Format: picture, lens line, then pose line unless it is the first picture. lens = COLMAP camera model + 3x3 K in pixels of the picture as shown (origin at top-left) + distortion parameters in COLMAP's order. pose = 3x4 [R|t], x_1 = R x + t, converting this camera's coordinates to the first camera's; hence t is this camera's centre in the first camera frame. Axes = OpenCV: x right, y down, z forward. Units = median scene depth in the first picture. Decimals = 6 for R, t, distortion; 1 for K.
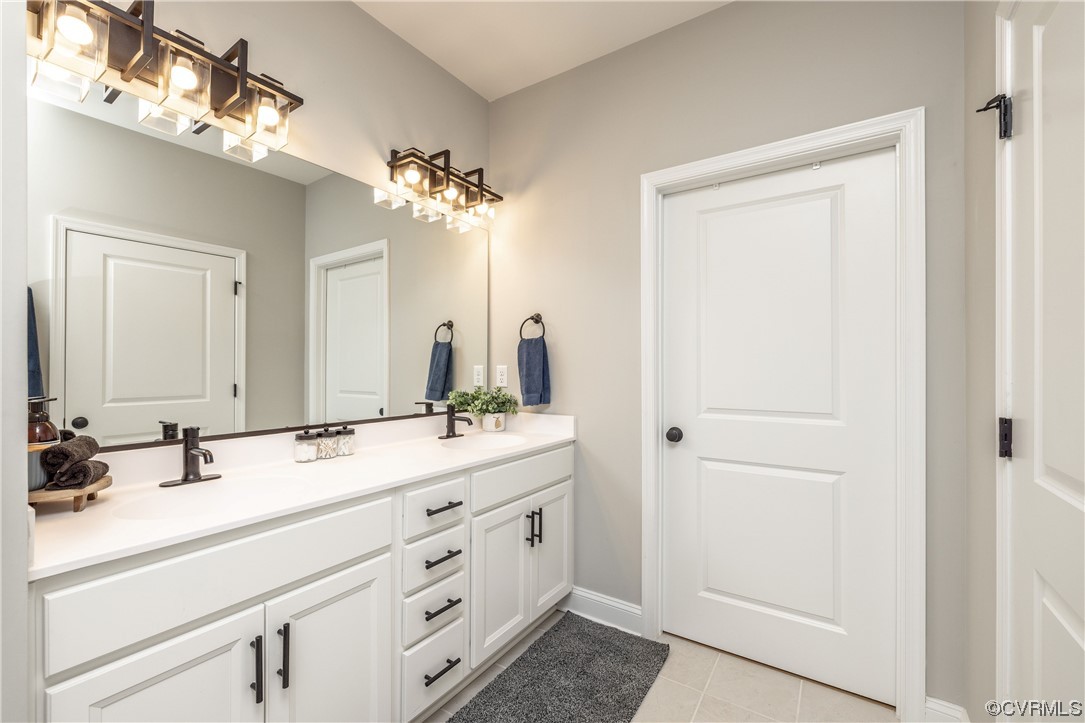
lens RADIAL K [[452.4, 0, 536.5], [0, 452.4, 366.1], [0, 0, 1]] dist [-0.001677, -0.000215]
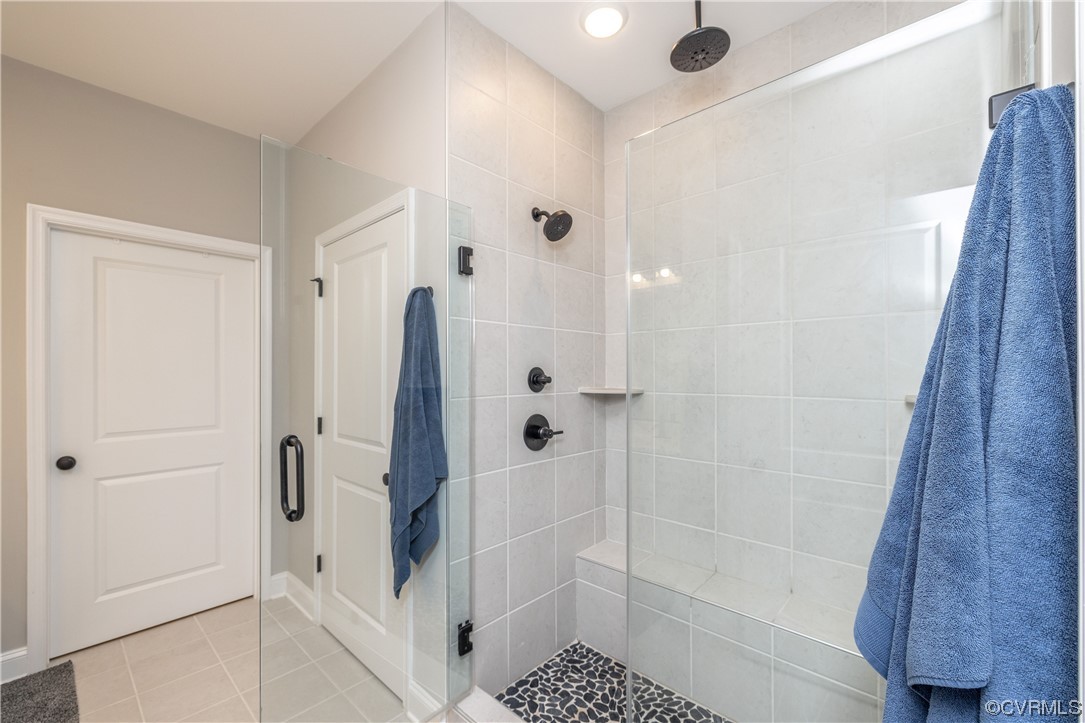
lens RADIAL K [[452.4, 0, 536.5], [0, 452.4, 366.1], [0, 0, 1]] dist [-0.001677, -0.000215]
pose [[0.154569, 0.017517, 0.987827, -0.593287], [-0.000595, 0.999844, -0.017637, -0.057758], [-0.987982, 0.002138, 0.154555, -0.251210]]
